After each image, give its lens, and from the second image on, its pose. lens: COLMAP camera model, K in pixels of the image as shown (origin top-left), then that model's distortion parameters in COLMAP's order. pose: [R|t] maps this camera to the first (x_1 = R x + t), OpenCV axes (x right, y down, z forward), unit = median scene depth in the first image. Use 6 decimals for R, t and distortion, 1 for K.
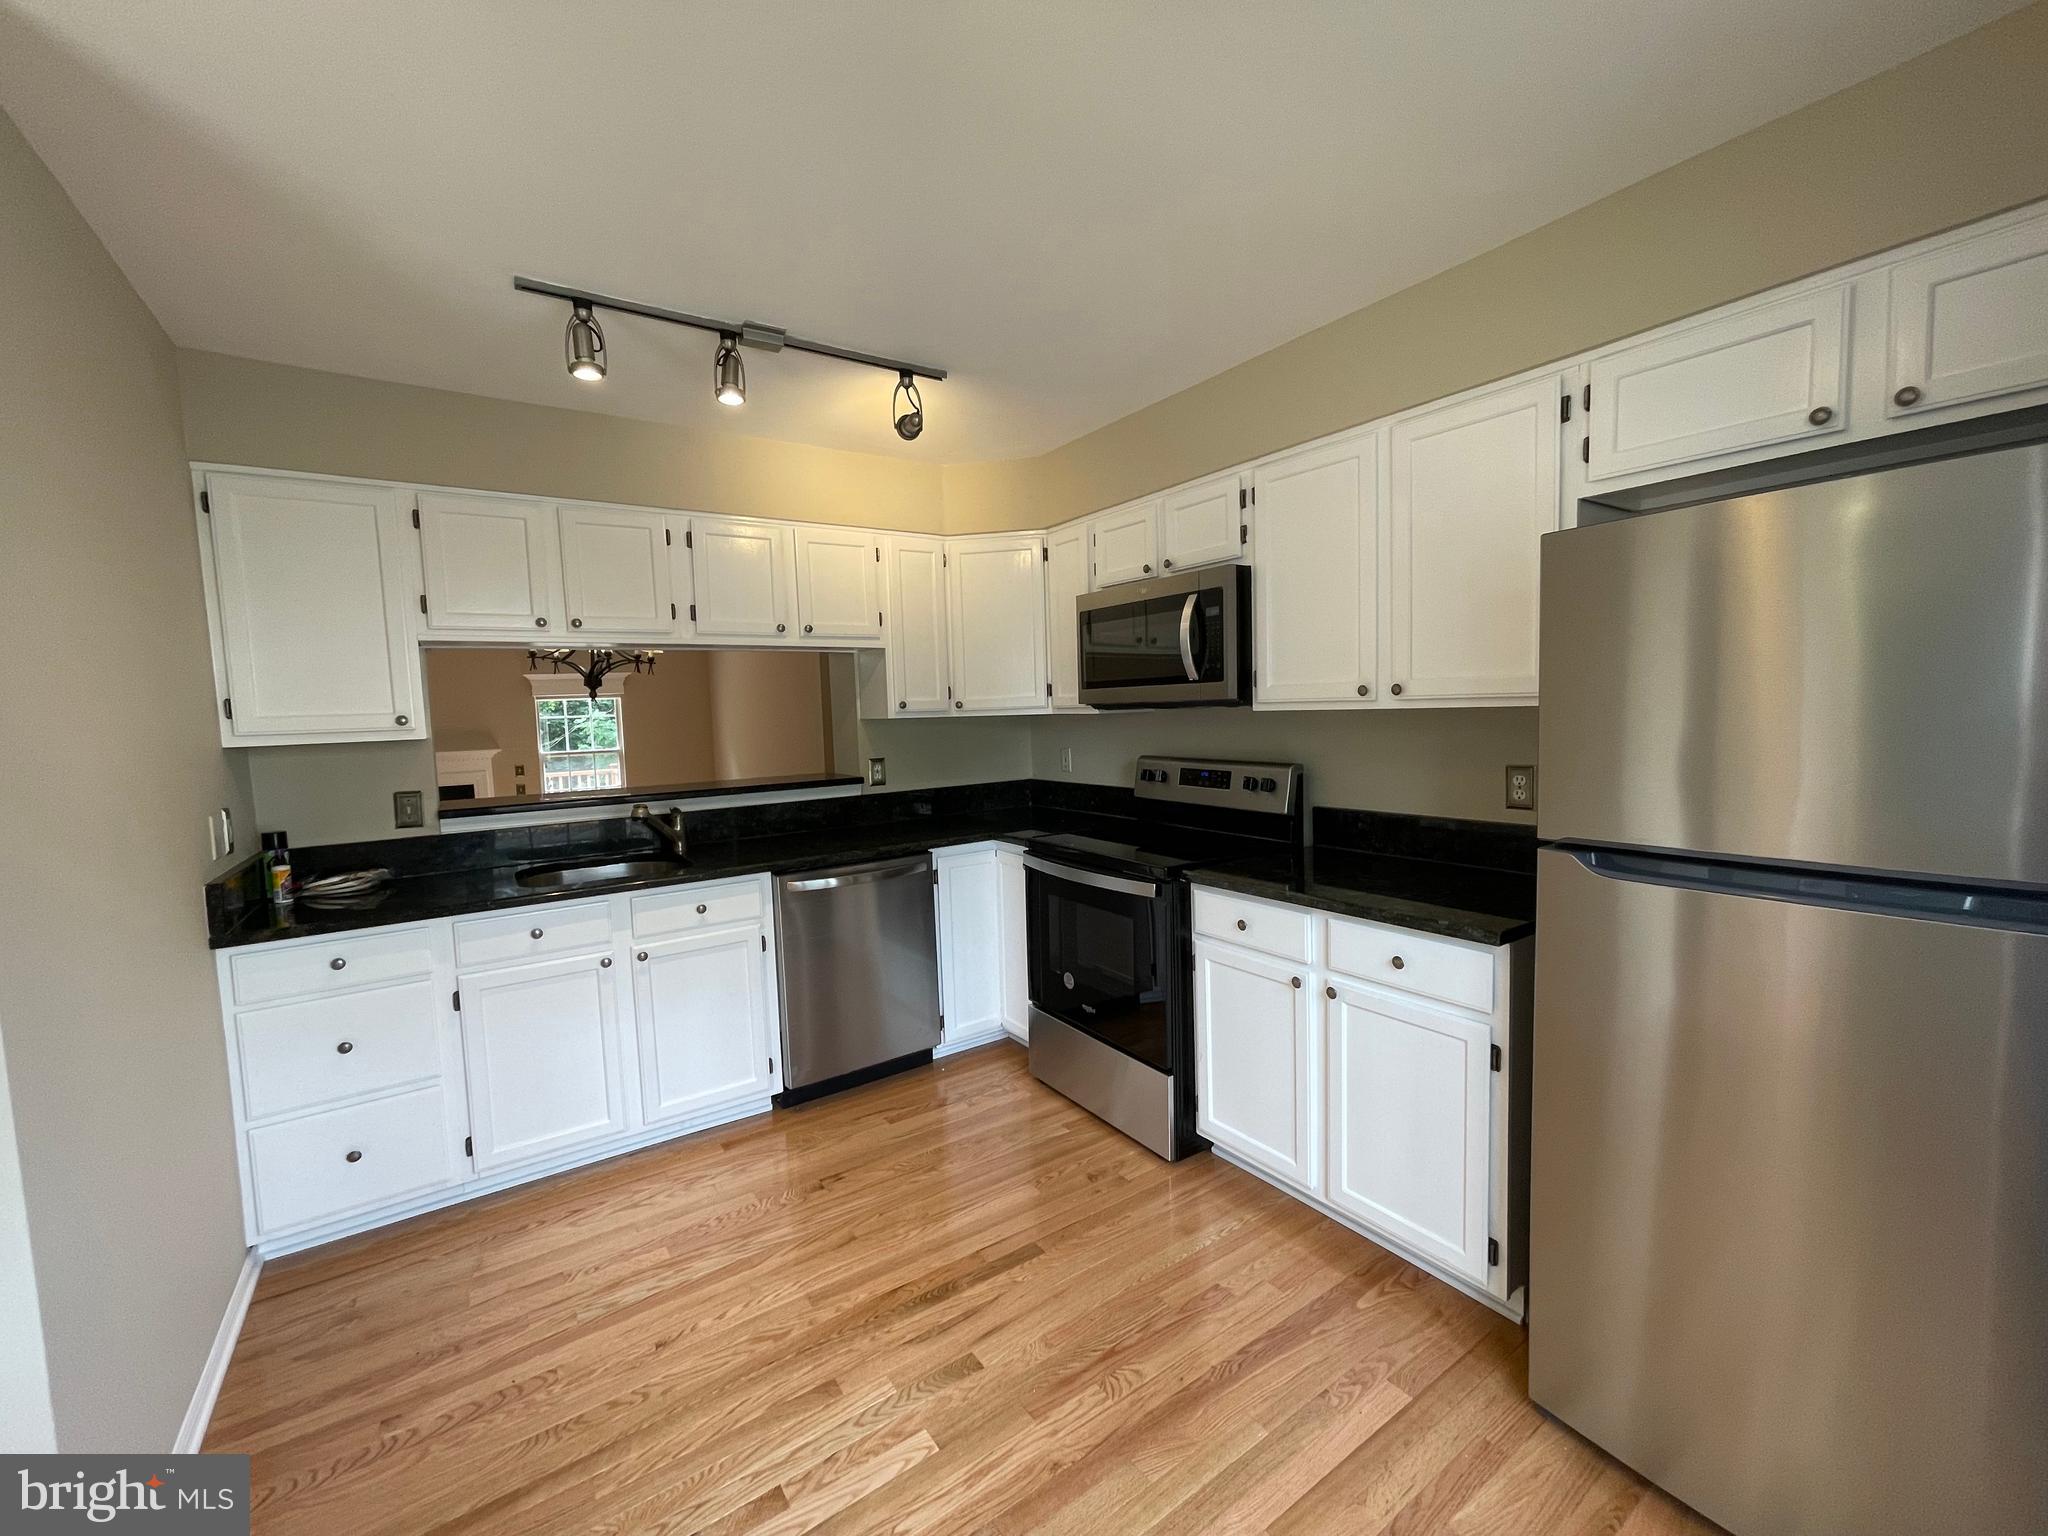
lens RADIAL K [[827.7, 0, 1024.0], [0, 827.7, 768.0], [0, 0, 1]] dist [-0.000511, -0.000280]
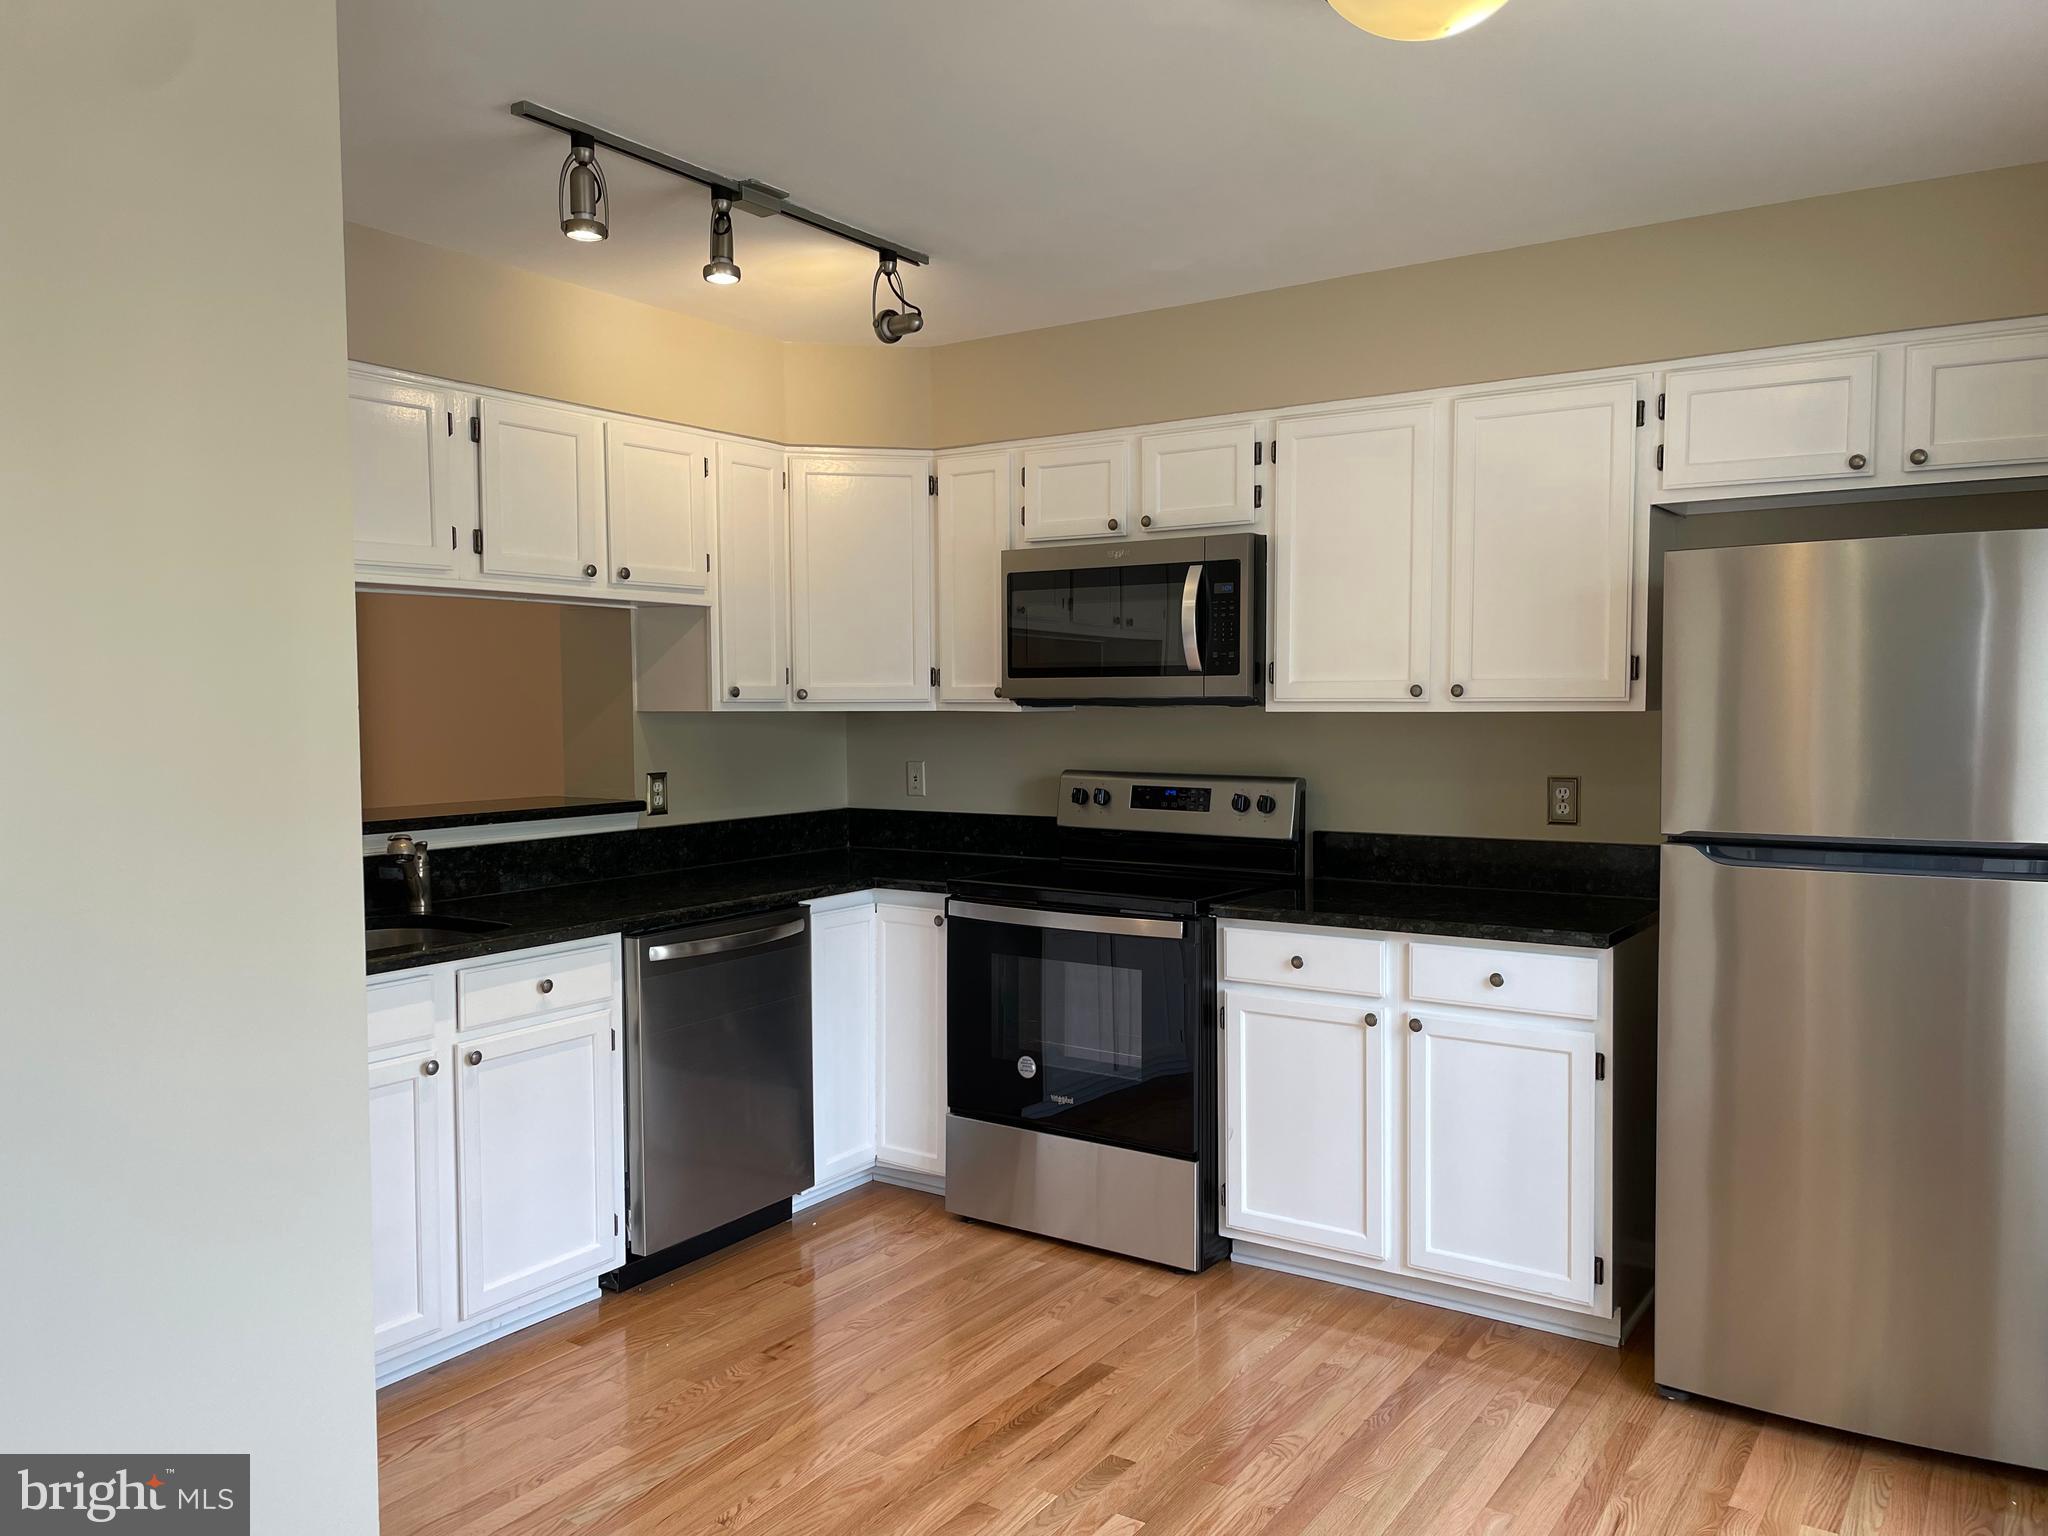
lens RADIAL K [[1513.8, 0, 1021.5], [0, 1513.8, 779.4], [0, 0, 1]] dist [0.123243, -0.182422]
pose [[0.931514, 0.007065, 0.363636, -0.512897], [0.002624, 0.999655, -0.026142, 0.037944], [-0.363695, 0.025306, 0.931174, -0.321975]]
